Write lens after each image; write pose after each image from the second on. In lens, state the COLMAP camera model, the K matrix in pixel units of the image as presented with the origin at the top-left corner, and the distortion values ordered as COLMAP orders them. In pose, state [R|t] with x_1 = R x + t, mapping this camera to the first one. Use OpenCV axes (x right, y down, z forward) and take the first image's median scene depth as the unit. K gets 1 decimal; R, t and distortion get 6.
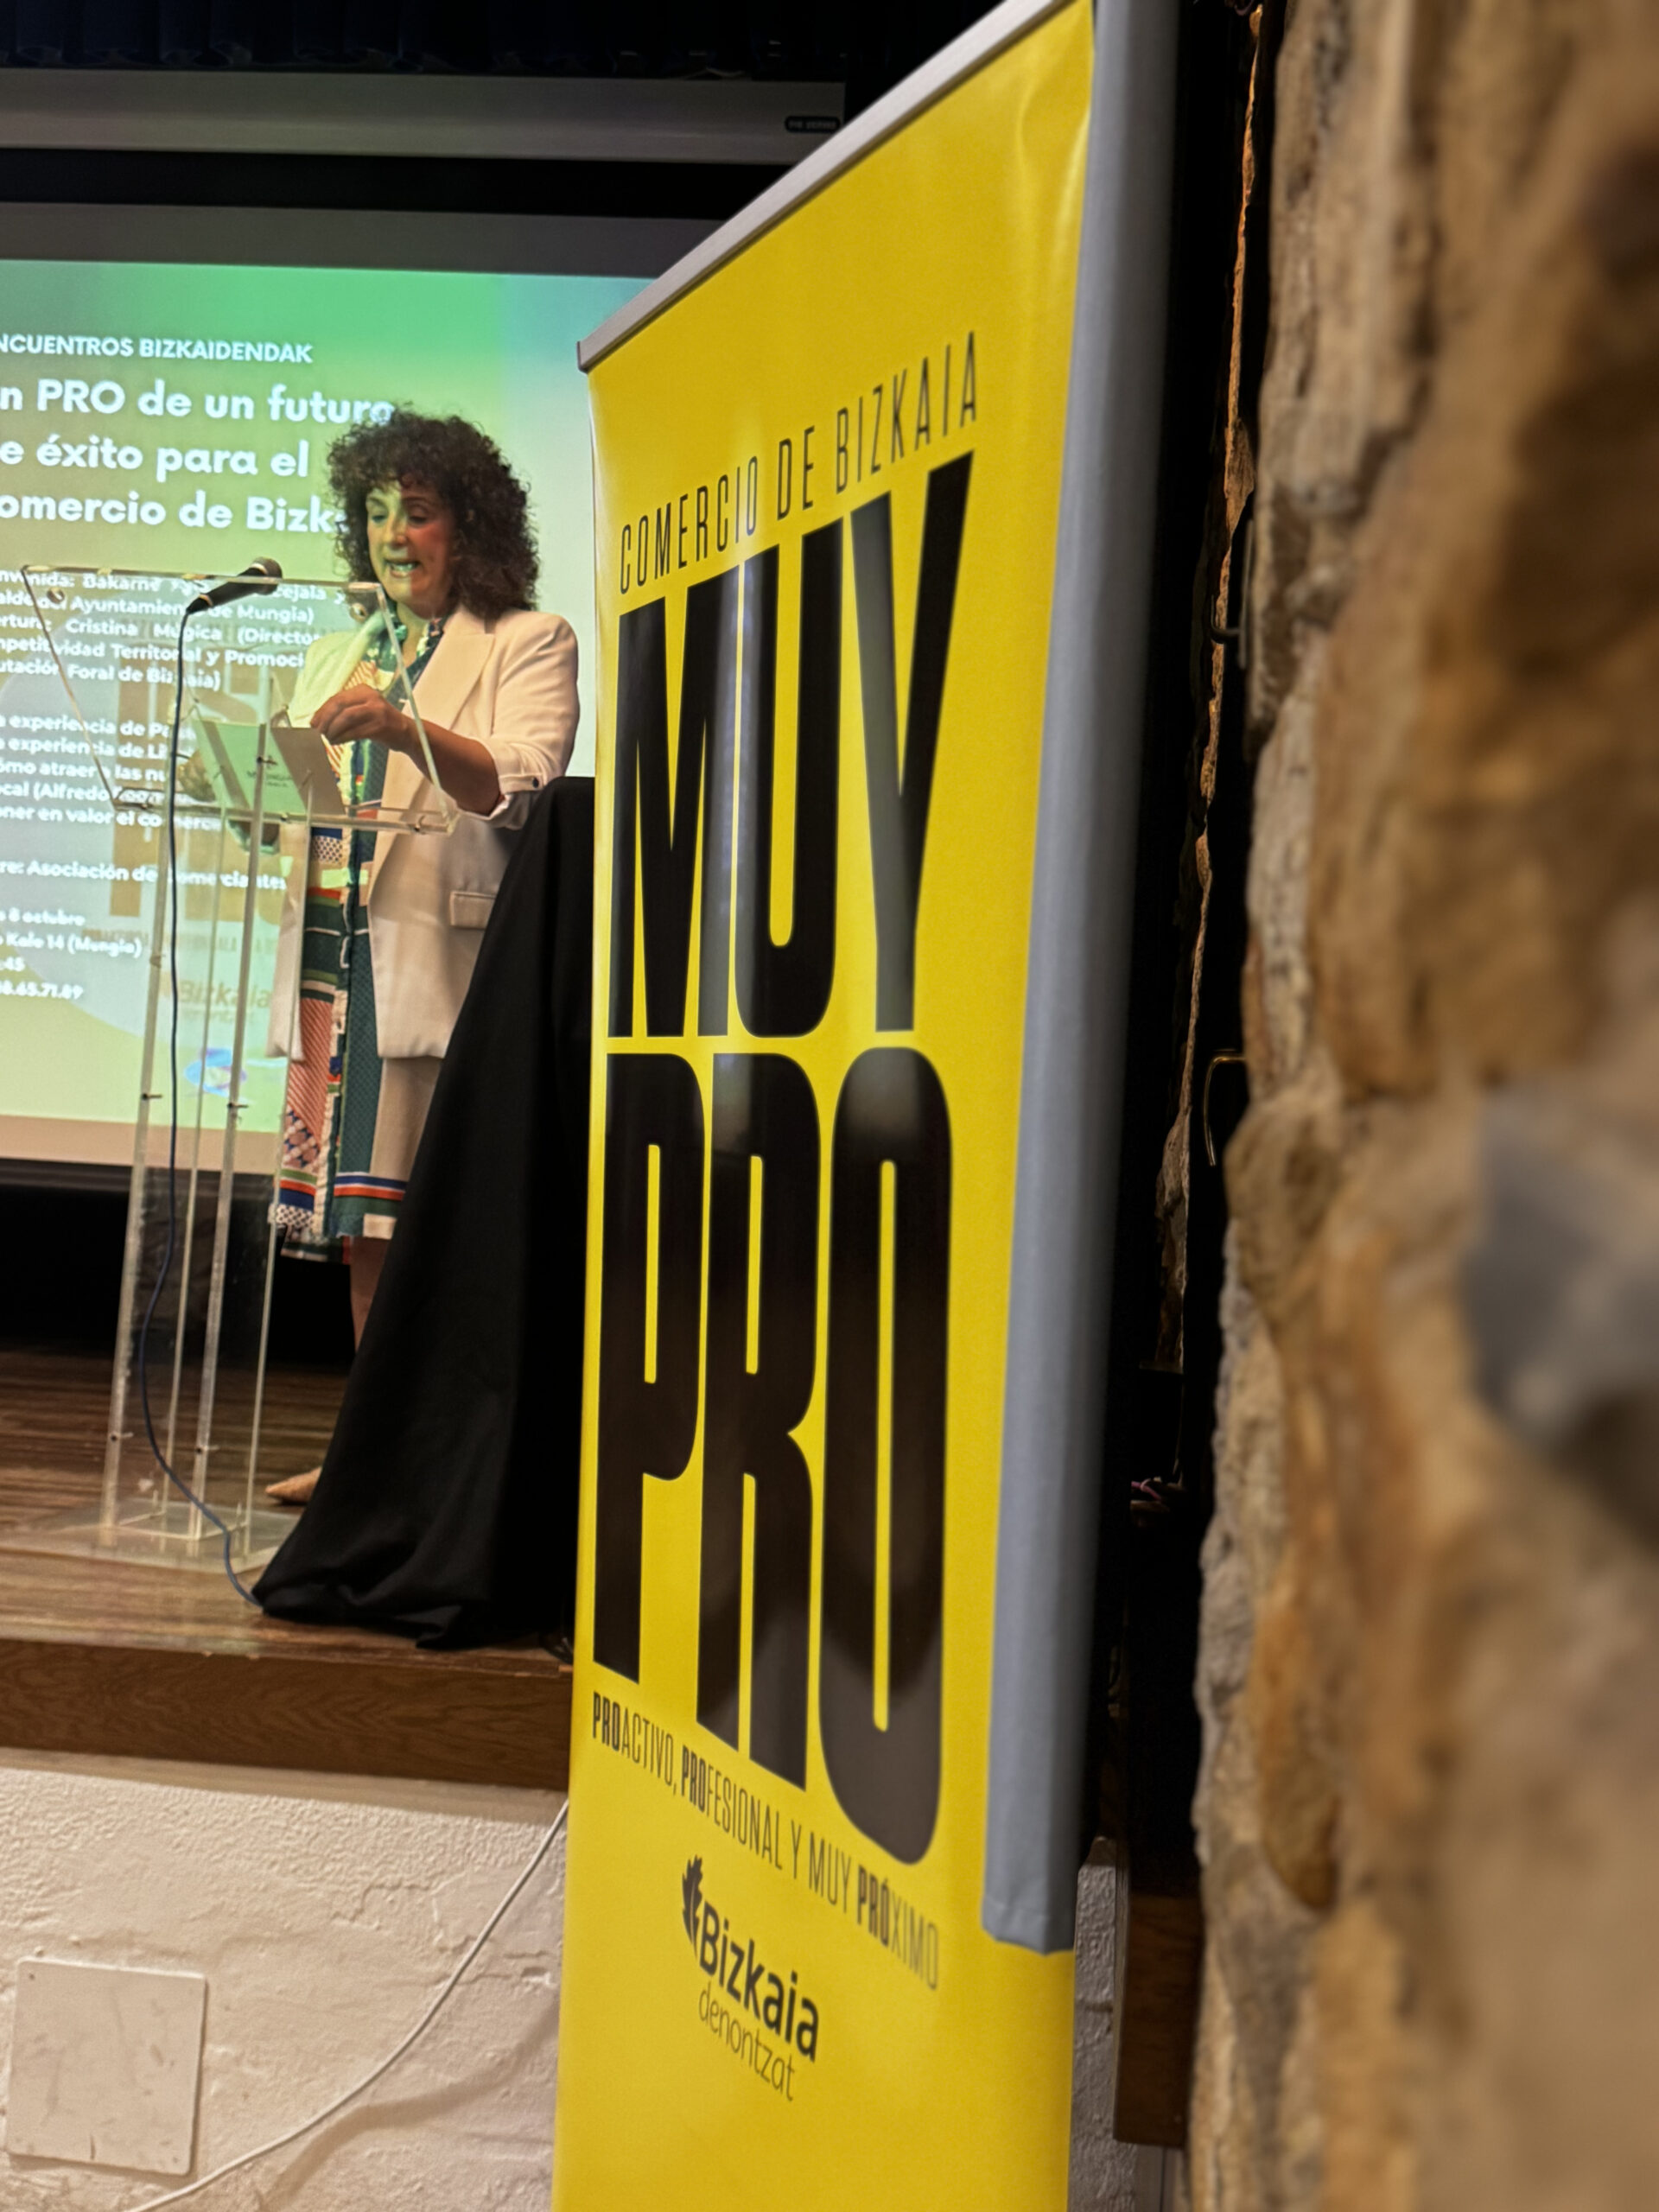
lens RADIAL K [[2433.8, 0, 824.4], [0, 2433.8, 1095.0], [0, 0, 1]] dist [0.227735, -0.528546]
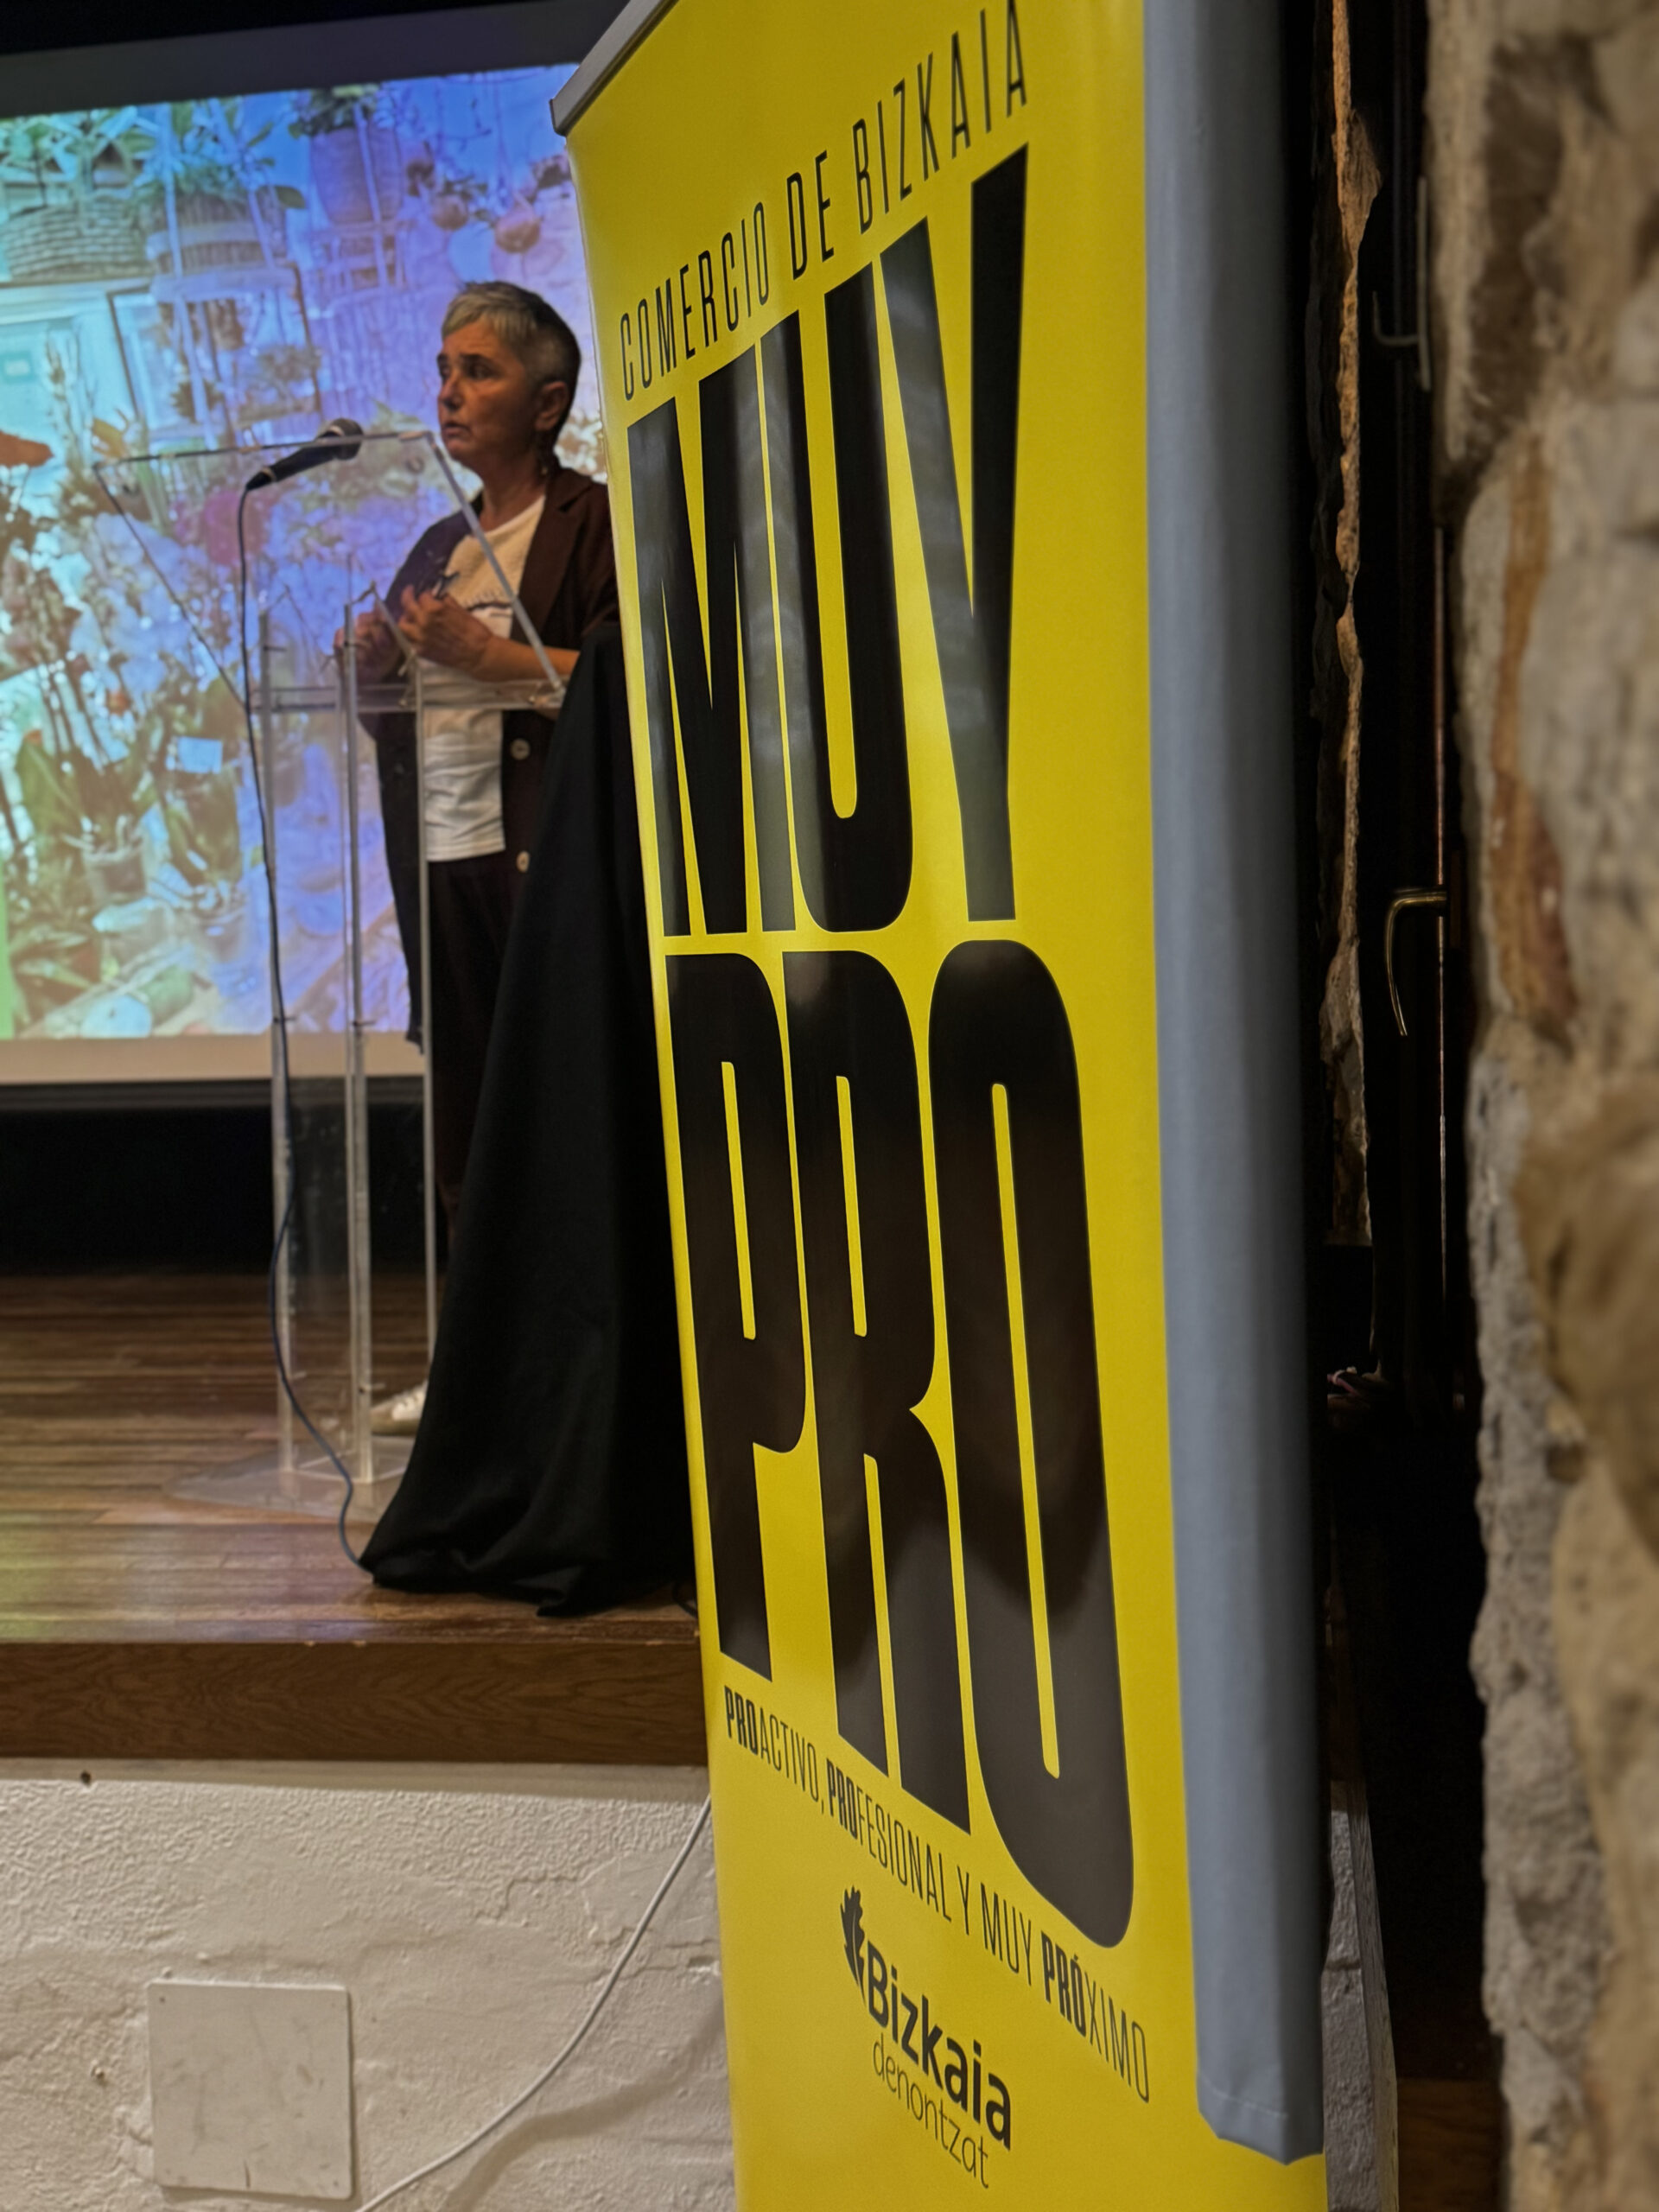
lens RADIAL K [[2386.9, 0, 829.5], [0, 2386.9, 1106.0], [0, 0, 1]] dist [0.214521, -0.454007]
pose [[0.994015, -0.090117, -0.061756, 0.012622], [0.094820, 0.992434, 0.078000, -0.021129], [0.054260, -0.083389, 0.995039, 0.144662]]
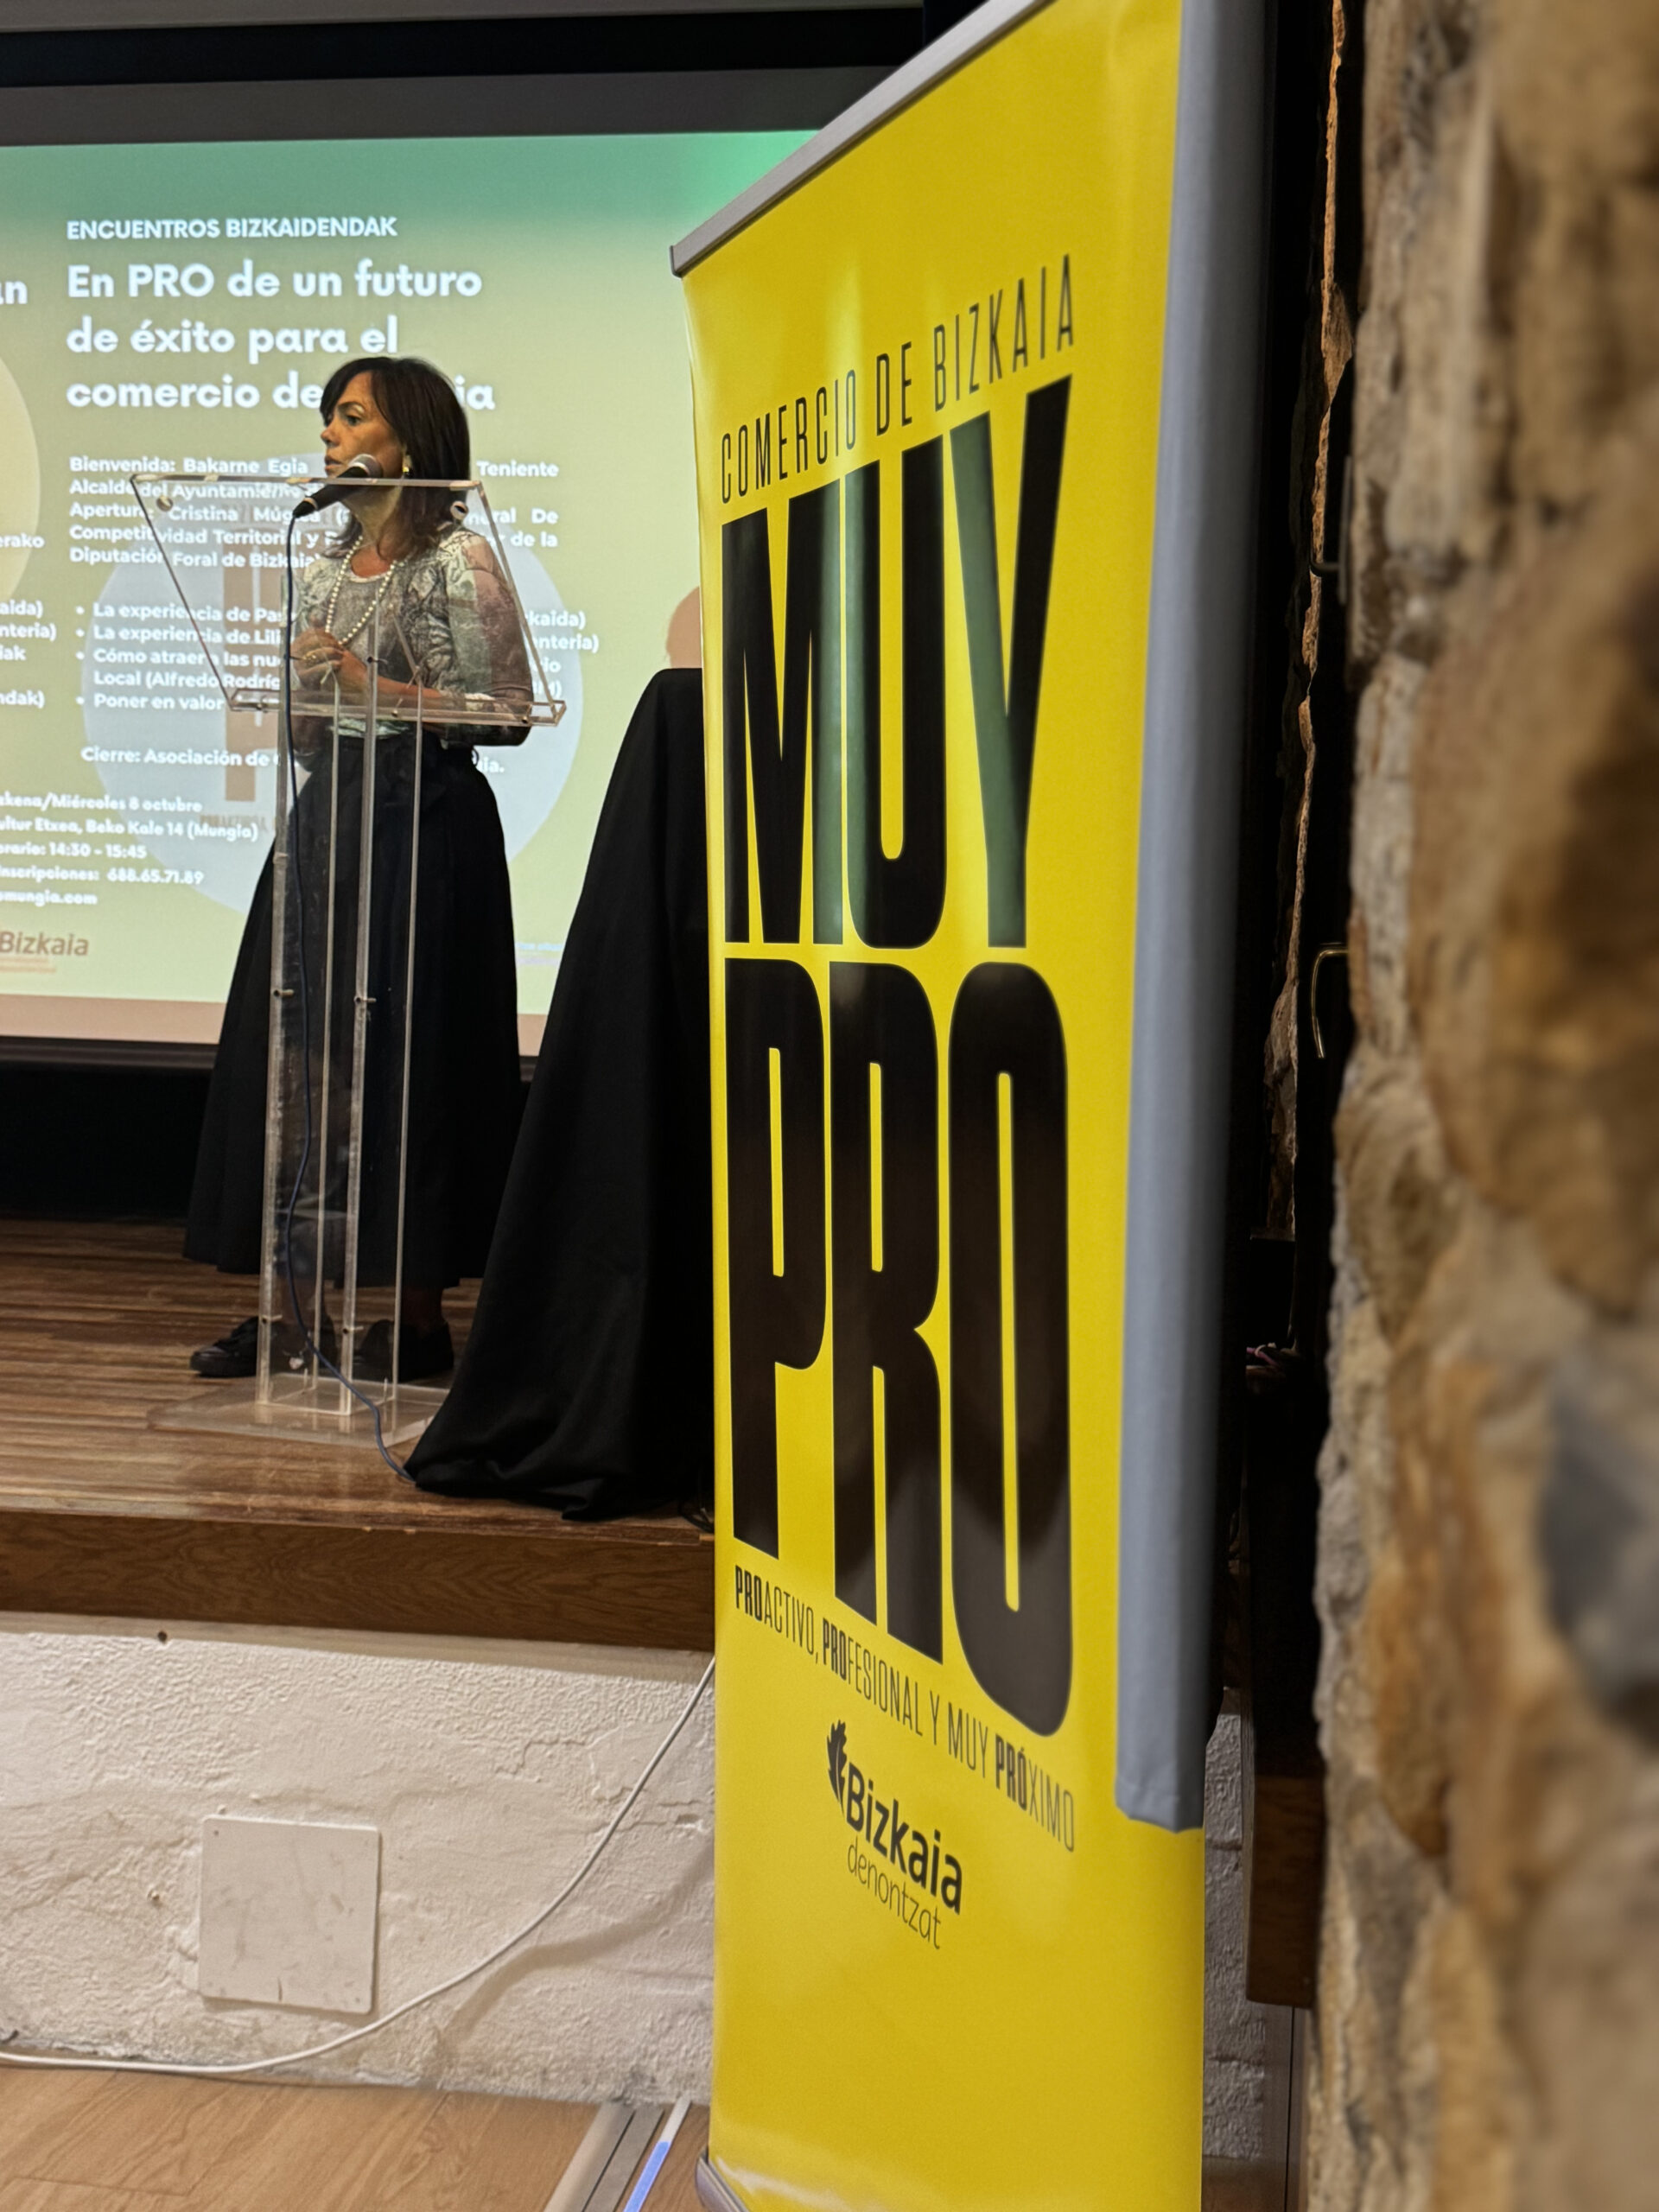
lens RADIAL K [[2433.8, 0, 824.4], [0, 2433.8, 1095.0], [0, 0, 1]] dist [0.227735, -0.528546]
pose [[0.998614, -0.030171, -0.043127, -0.003757], [0.033106, 0.997065, 0.069039, -0.025002], [0.040918, -0.070371, 0.996681, -0.024400]]
